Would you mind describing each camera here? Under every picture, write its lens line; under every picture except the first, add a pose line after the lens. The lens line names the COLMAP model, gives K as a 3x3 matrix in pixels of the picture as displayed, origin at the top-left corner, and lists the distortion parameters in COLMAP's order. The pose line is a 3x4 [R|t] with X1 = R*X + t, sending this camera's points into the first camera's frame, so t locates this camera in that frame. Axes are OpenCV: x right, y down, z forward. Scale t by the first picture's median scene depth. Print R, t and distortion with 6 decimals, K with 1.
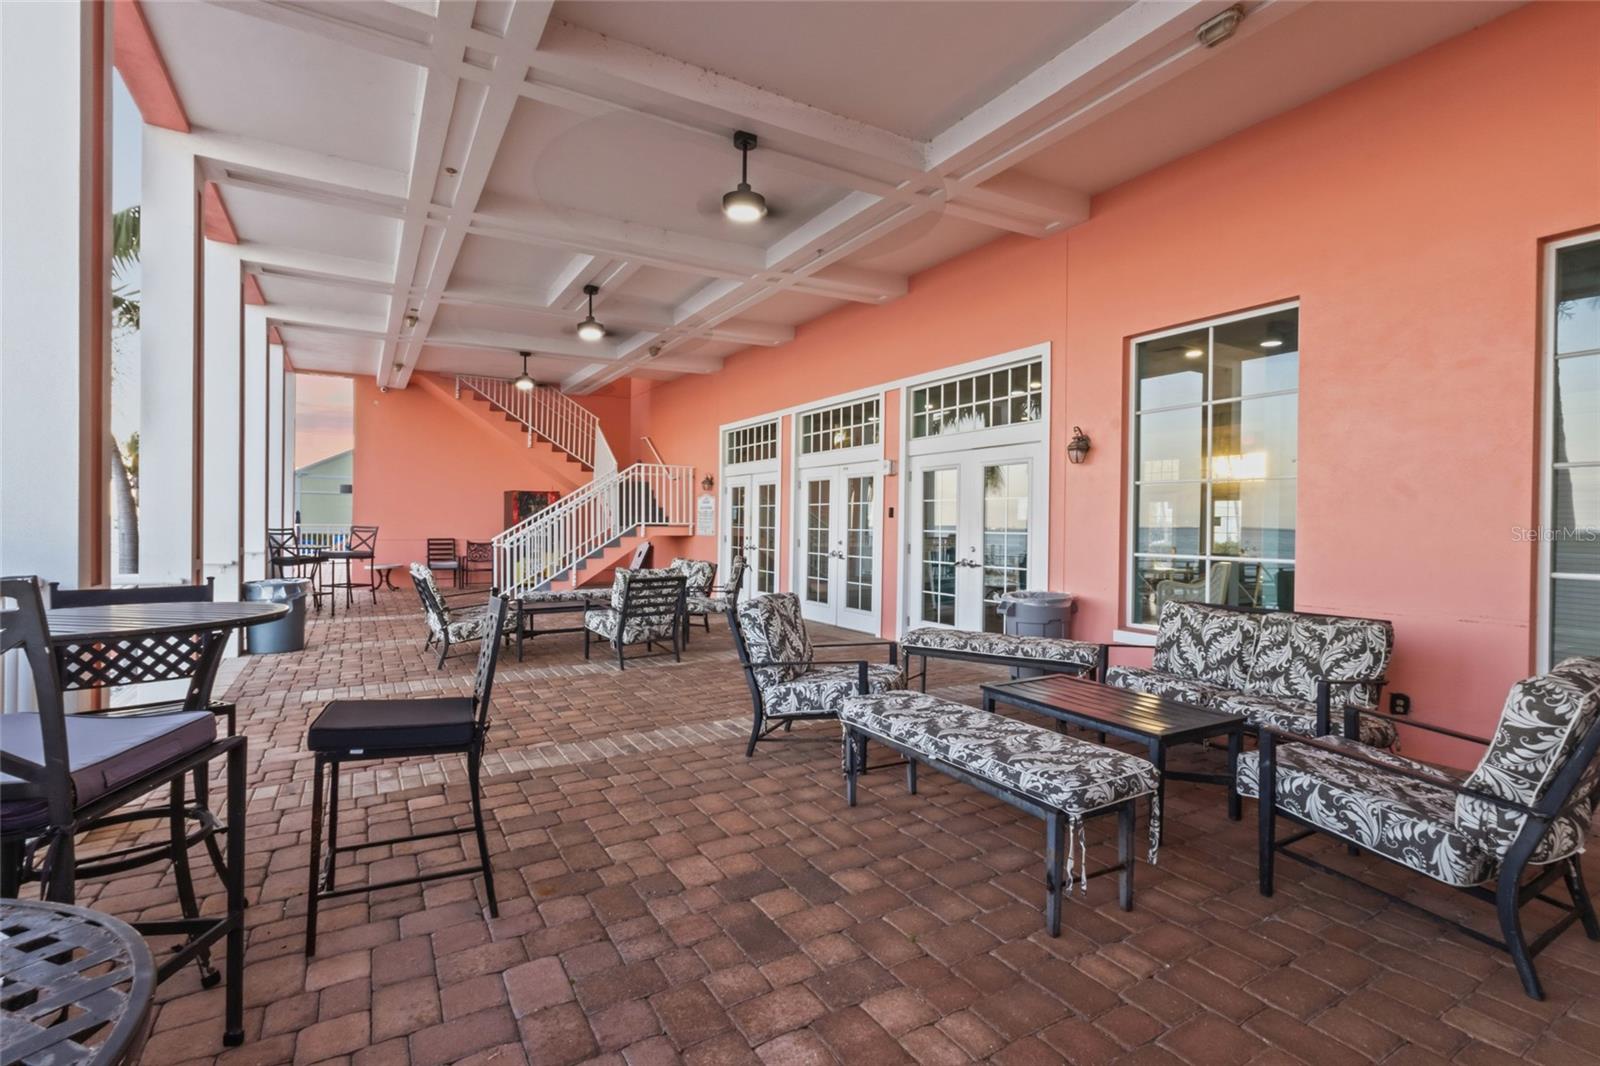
lens RADIAL K [[738.5, 0, 793.0], [0, 738.5, 529.2], [0, 0, 1]] dist [-0.000486, 0.000050]
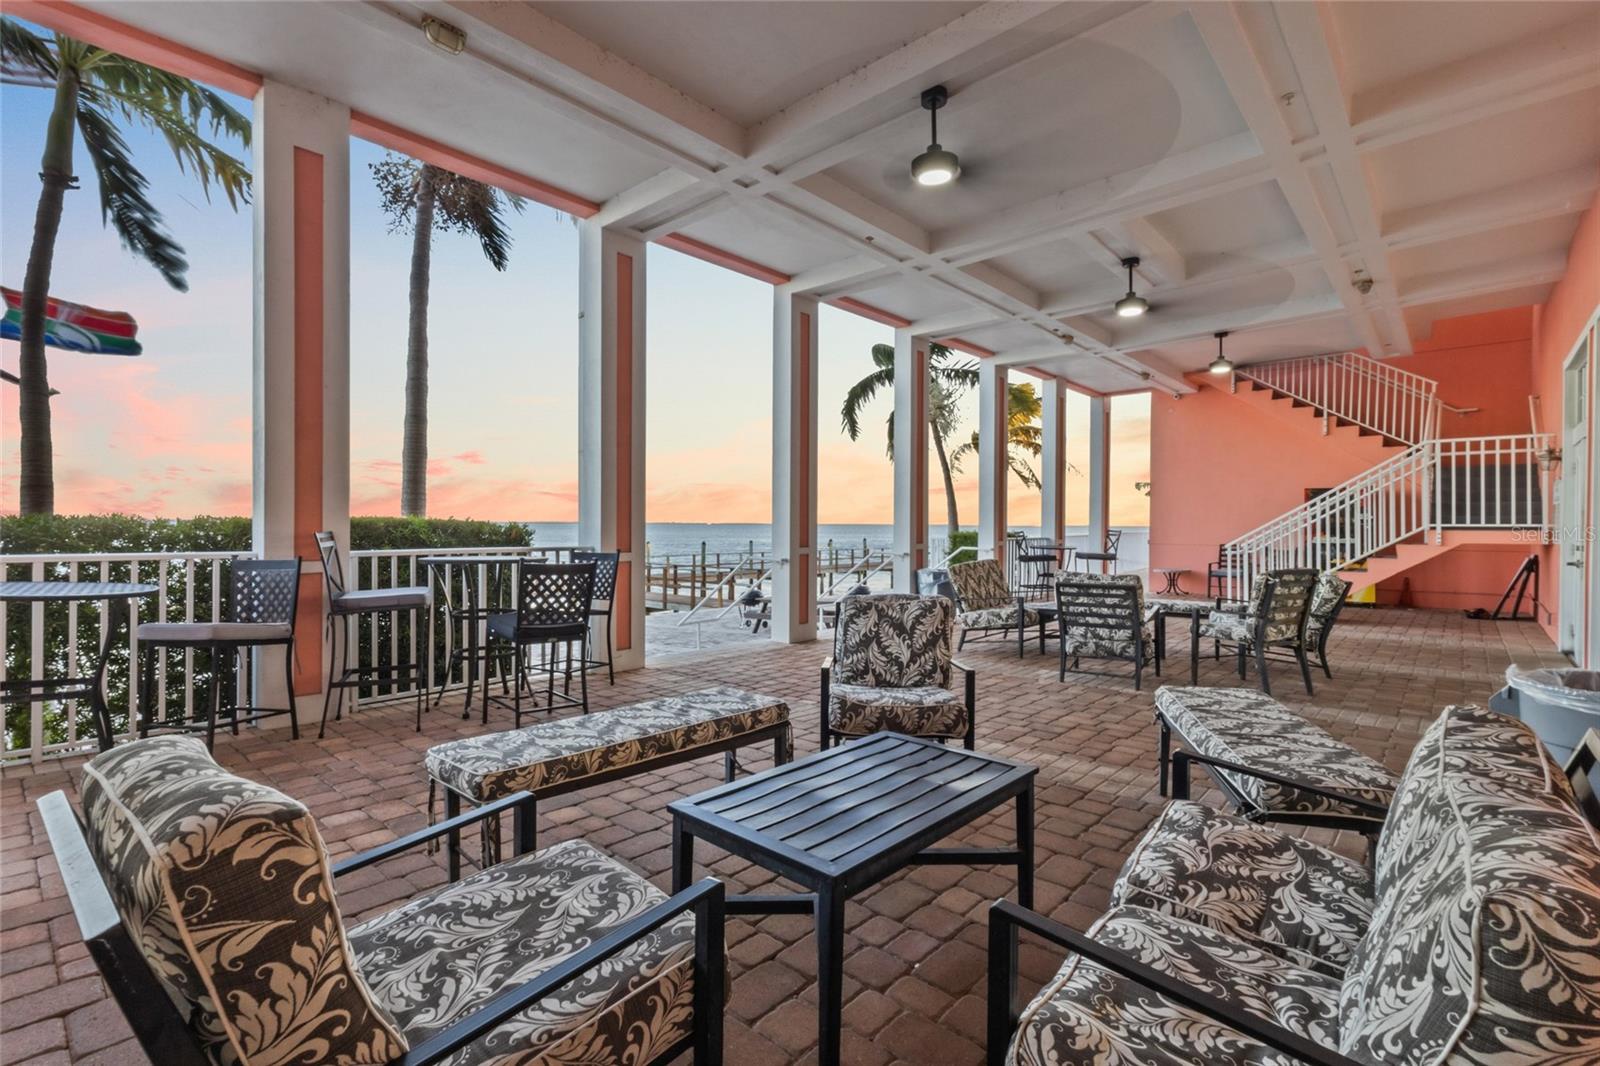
lens RADIAL K [[738.5, 0, 794.4], [0, 738.5, 530.5], [0, 0, 1]] dist [-0.000486, 0.000050]
pose [[0.295961, -0.002479, -0.955197, 0.528059], [-0.008408, 0.999951, -0.005200, 0.010322], [0.955163, 0.009570, 0.295926, 0.398483]]
